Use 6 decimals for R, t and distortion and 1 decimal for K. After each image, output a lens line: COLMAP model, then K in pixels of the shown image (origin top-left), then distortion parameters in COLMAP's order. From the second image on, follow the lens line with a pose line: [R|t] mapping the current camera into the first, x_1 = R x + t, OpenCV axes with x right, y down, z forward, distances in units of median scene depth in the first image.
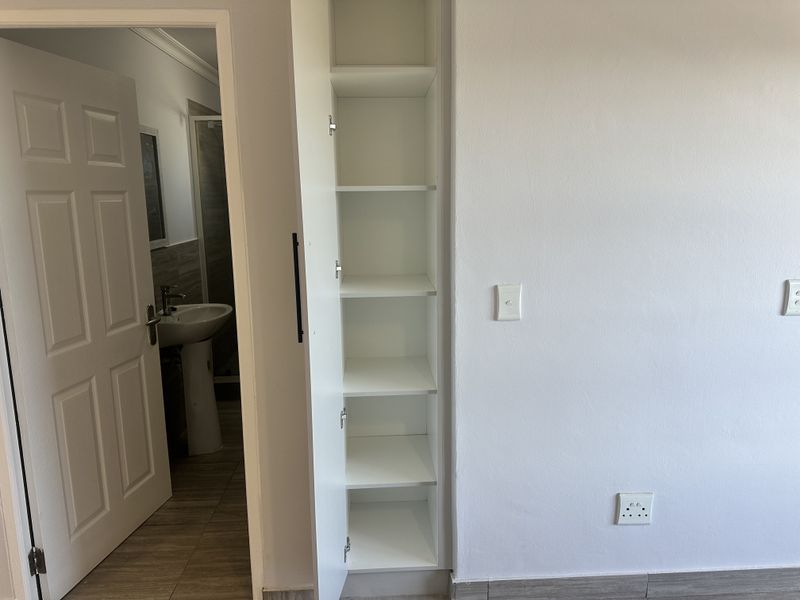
lens RADIAL K [[568.0, 0, 399.6], [0, 568.0, 293.5], [0, 0, 1]] dist [0.037864, -0.044087]
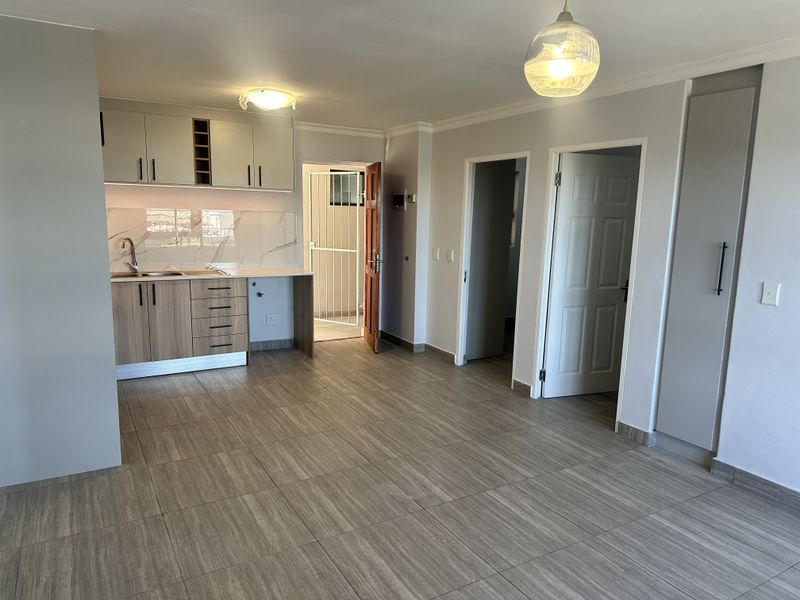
lens RADIAL K [[568.0, 0, 401.8], [0, 568.0, 300.8], [0, 0, 1]] dist [0.037864, -0.044087]
pose [[0.463741, 0.160329, -0.871343, 1.040926], [-0.183231, 0.979583, 0.082728, 0.086109], [0.866816, 0.121293, 0.483650, -0.632163]]
